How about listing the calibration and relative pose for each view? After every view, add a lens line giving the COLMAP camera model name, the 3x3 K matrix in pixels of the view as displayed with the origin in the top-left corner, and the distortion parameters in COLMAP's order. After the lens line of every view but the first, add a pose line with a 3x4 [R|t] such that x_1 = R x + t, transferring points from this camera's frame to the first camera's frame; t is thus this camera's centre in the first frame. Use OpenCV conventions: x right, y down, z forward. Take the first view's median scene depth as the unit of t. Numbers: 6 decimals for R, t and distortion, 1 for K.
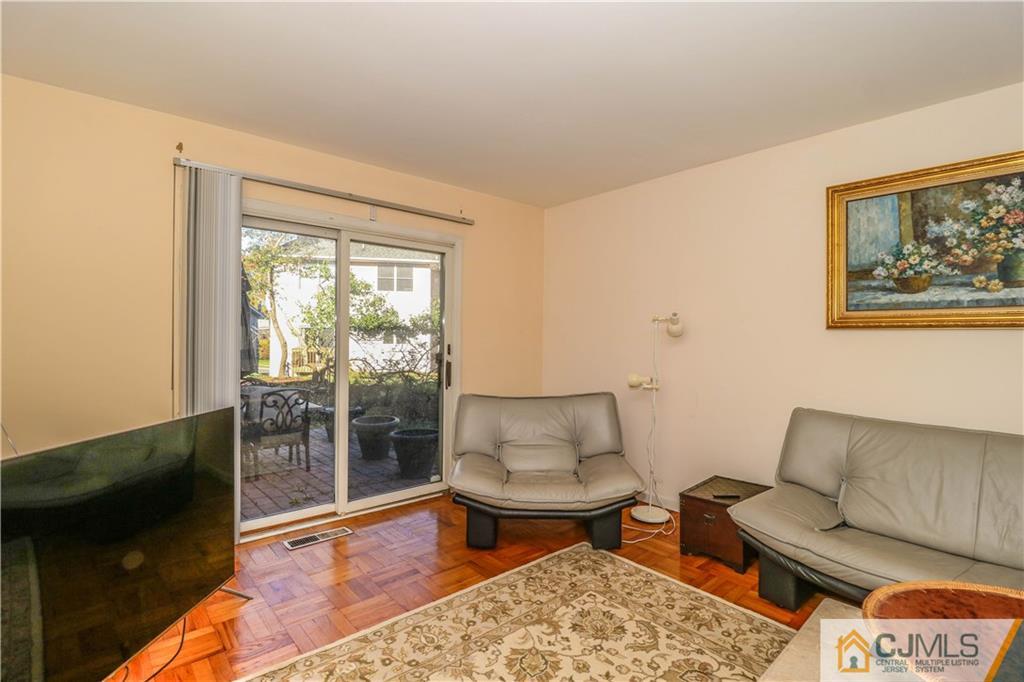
lens RADIAL K [[485.8, 0, 511.6], [0, 485.8, 336.7], [0, 0, 1]] dist [-0.010823, -0.000720]
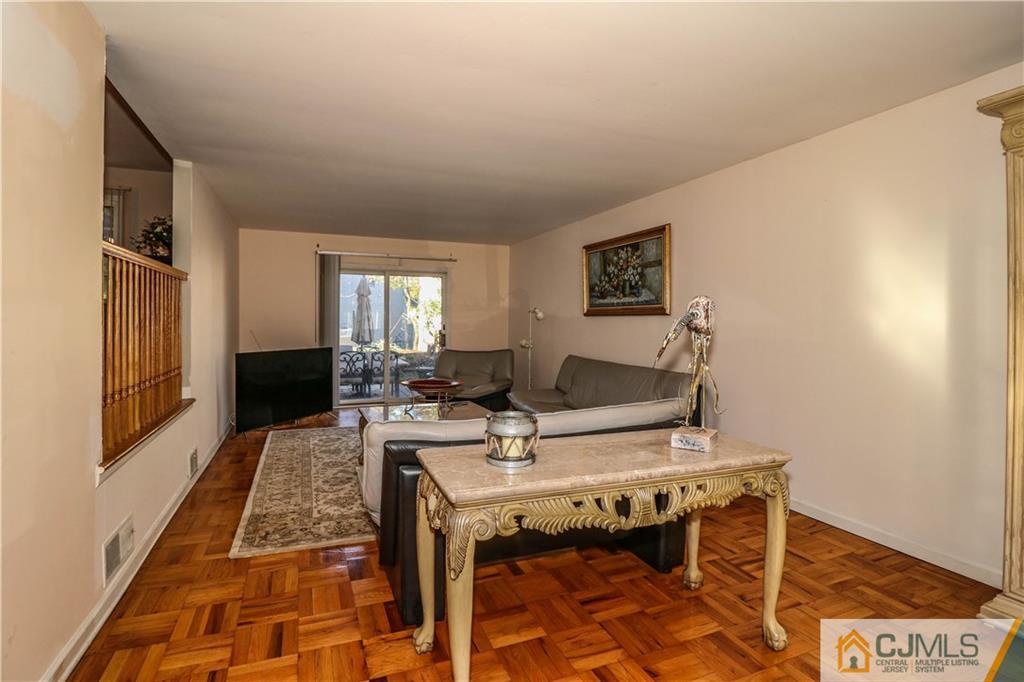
lens RADIAL K [[485.8, 0, 511.6], [0, 485.8, 336.7], [0, 0, 1]] dist [-0.010823, -0.000720]
pose [[0.950528, -0.006246, -0.310575, 1.105631], [0.020566, 0.998870, 0.042853, -0.025346], [0.309956, -0.047121, 0.949582, -1.146104]]
